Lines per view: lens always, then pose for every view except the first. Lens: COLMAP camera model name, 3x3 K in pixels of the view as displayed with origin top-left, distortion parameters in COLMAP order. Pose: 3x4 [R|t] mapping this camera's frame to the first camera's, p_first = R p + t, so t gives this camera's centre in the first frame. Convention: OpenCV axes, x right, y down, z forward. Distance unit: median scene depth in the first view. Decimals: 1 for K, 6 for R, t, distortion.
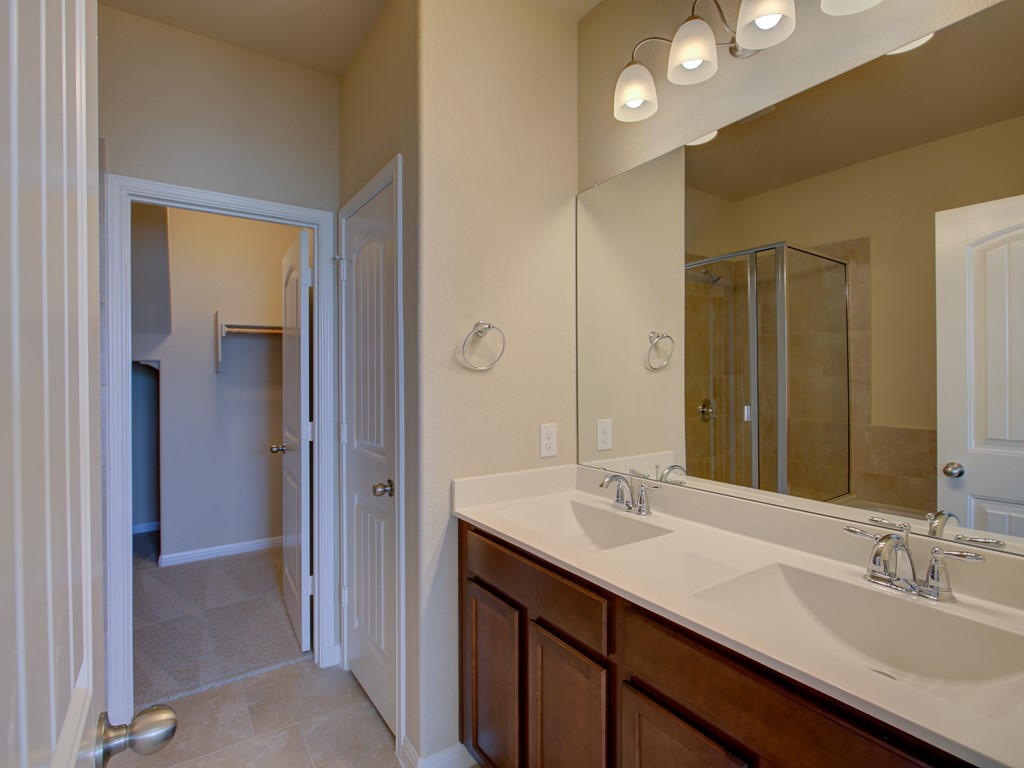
lens RADIAL K [[517.5, 0, 509.3], [0, 517.5, 382.9], [0, 0, 1]] dist [-0.012496, 0.010880]
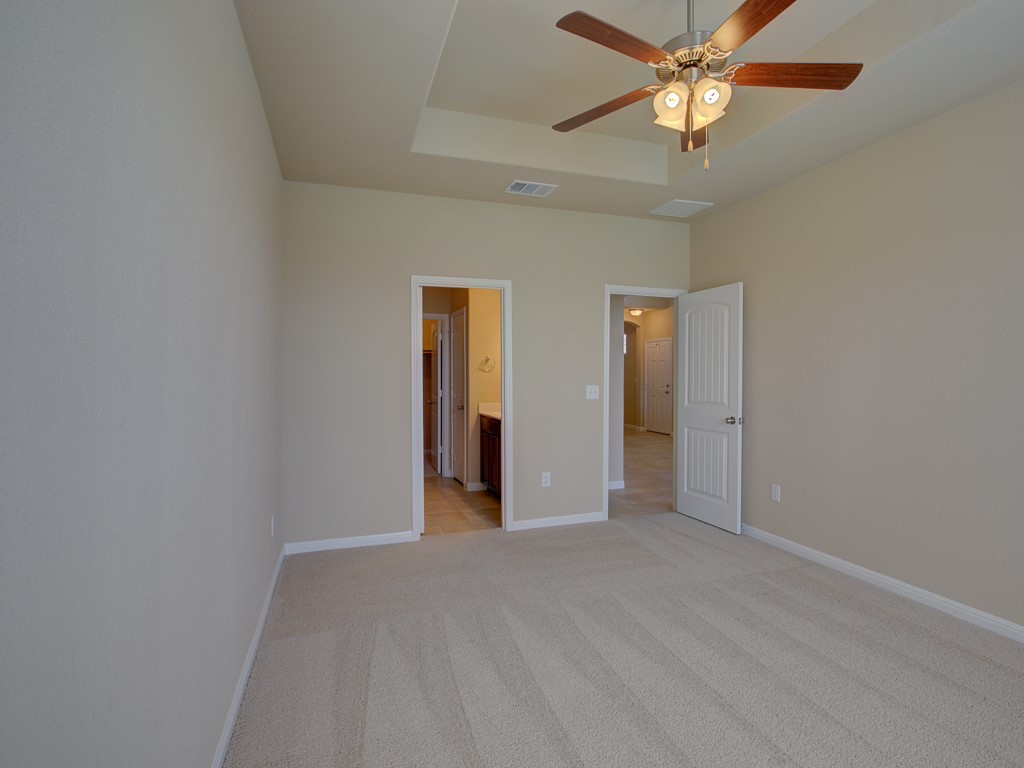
lens RADIAL K [[517.5, 0, 509.3], [0, 517.5, 382.9], [0, 0, 1]] dist [-0.012496, 0.010880]
pose [[0.965675, 0.003323, -0.259732, 0.761975], [-0.002591, 0.999992, 0.003159, 0.032711], [0.259741, -0.002378, 0.965675, -1.750664]]
